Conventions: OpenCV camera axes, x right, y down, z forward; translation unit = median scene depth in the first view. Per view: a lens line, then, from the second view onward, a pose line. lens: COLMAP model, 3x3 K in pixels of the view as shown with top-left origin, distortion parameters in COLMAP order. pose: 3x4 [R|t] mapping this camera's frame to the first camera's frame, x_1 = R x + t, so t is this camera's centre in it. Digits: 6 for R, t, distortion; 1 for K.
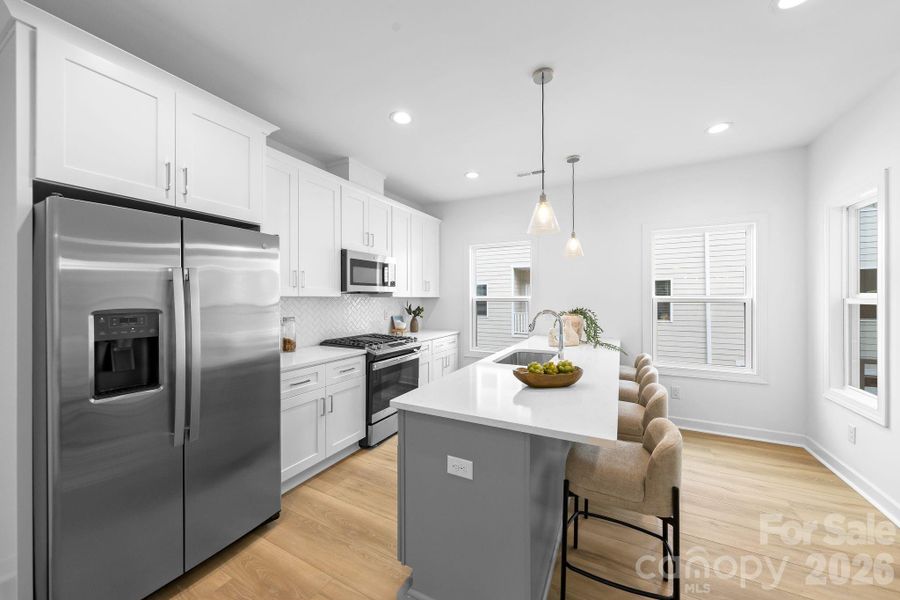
lens RADIAL K [[322.8, 0, 453.4], [0, 322.8, 297.2], [0, 0, 1]] dist [0.000486, 0.000003]
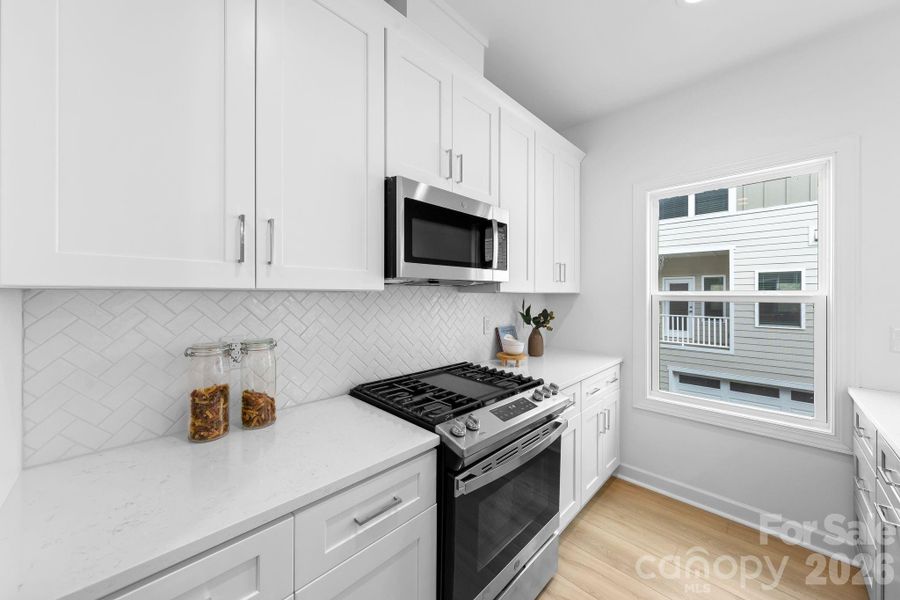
lens RADIAL K [[322.8, 0, 453.4], [0, 322.8, 297.2], [0, 0, 1]] dist [0.000486, 0.000003]
pose [[0.957275, 0.005927, -0.289118, -0.125668], [-0.002788, 0.999933, 0.011268, 0.001885], [0.289166, -0.009980, 0.957227, 0.556616]]
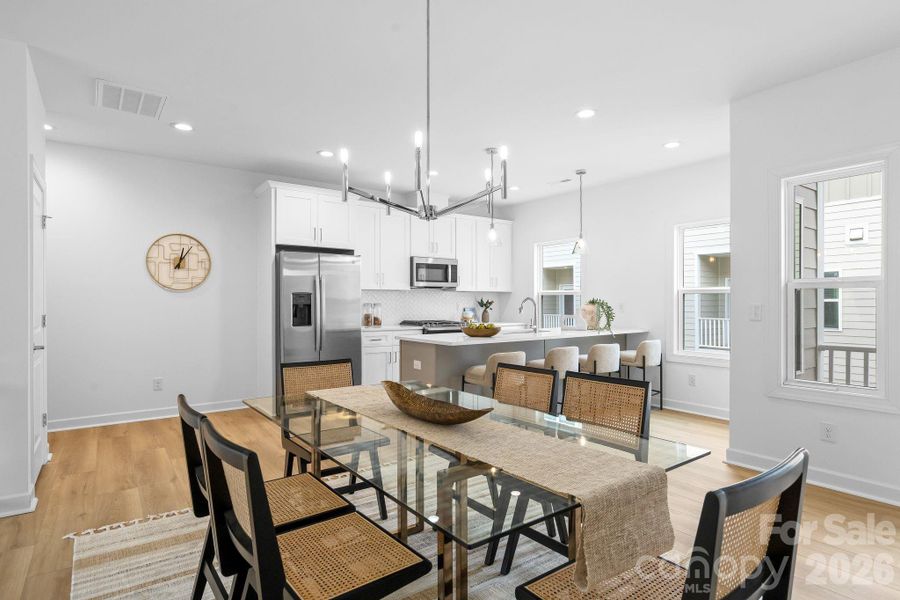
lens RADIAL K [[478.1, 0, 450.0], [0, 478.1, 300.0], [0, 0, 1]] dist [-0.000138, 0.000291]
pose [[0.893265, 0.001222, -0.449529, 0.678691], [-0.001124, 0.999999, 0.000485, 0.036421], [0.449530, 0.000072, 0.893265, -0.722599]]
